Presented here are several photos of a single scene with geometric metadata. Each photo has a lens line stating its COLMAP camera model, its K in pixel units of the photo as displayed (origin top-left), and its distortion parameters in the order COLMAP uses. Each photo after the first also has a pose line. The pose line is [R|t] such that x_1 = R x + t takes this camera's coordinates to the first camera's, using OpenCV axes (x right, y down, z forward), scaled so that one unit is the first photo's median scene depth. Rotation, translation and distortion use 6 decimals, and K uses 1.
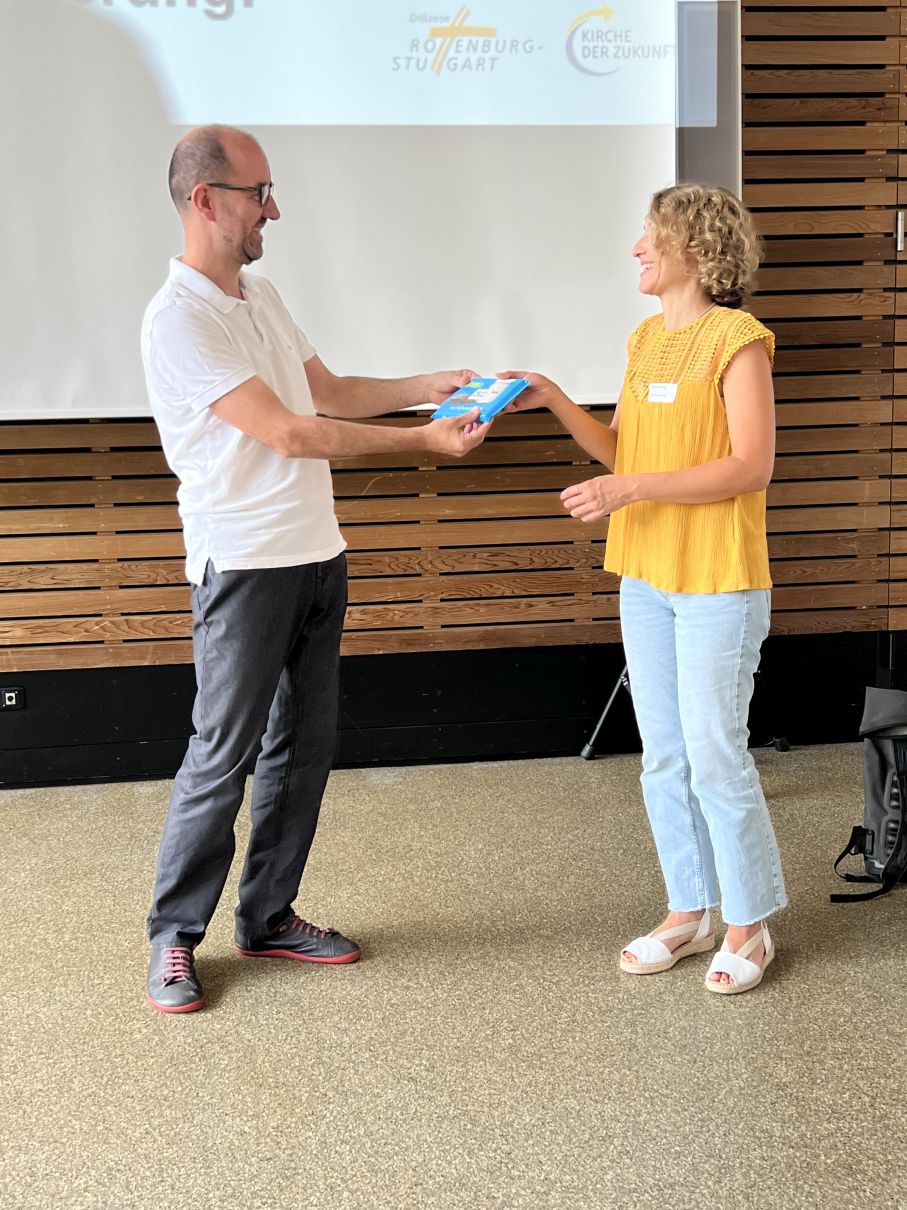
lens RADIAL K [[1435.2, 0, 446.7], [0, 1435.2, 598.3], [0, 0, 1]] dist [0.014340, 0.000000]
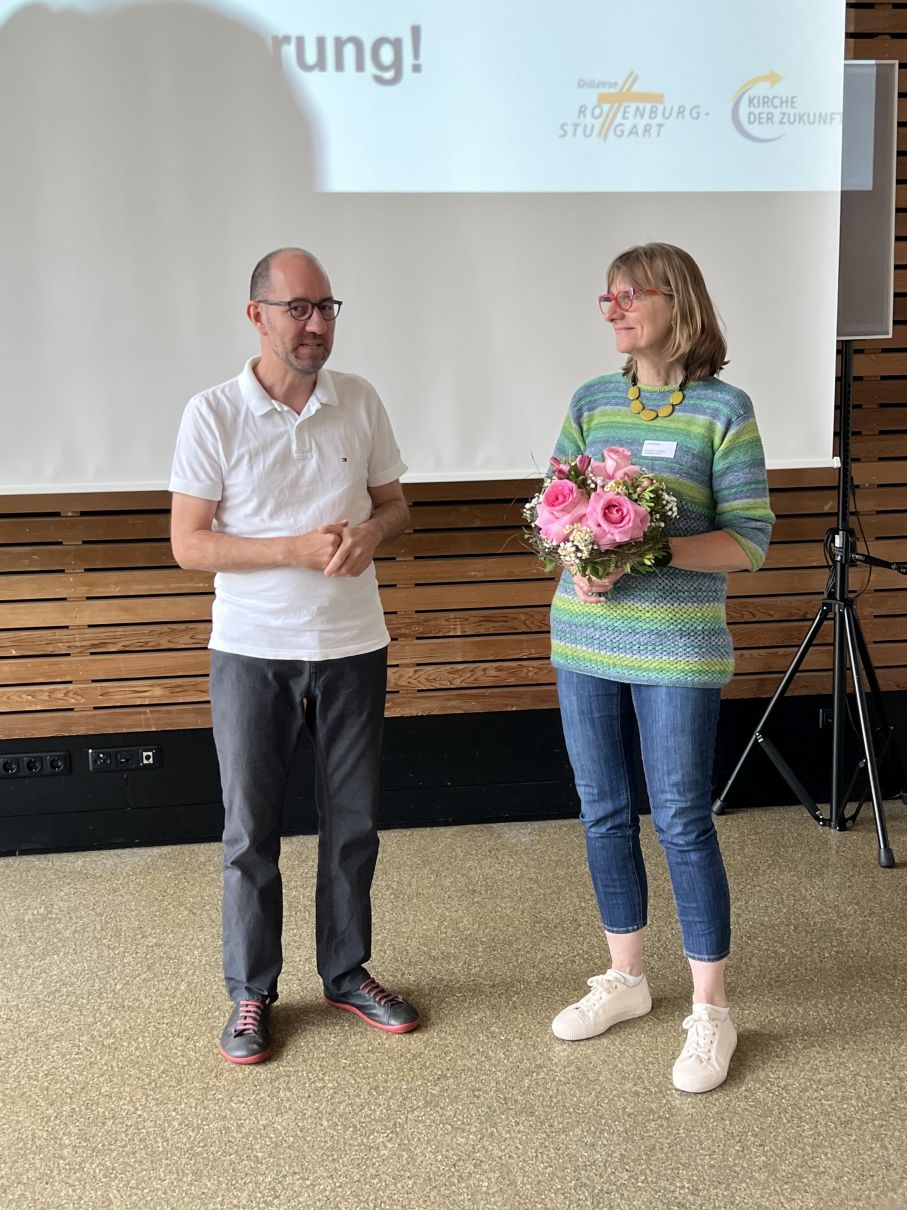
lens RADIAL K [[1435.2, 0, 456.1], [0, 1435.2, 604.2], [0, 0, 1]] dist [0.014340, 0.000000]
pose [[0.999825, 0.002492, 0.018537, -0.125621], [-0.002831, 0.999830, 0.018239, -0.063182], [-0.018489, -0.018288, 0.999662, 0.007082]]
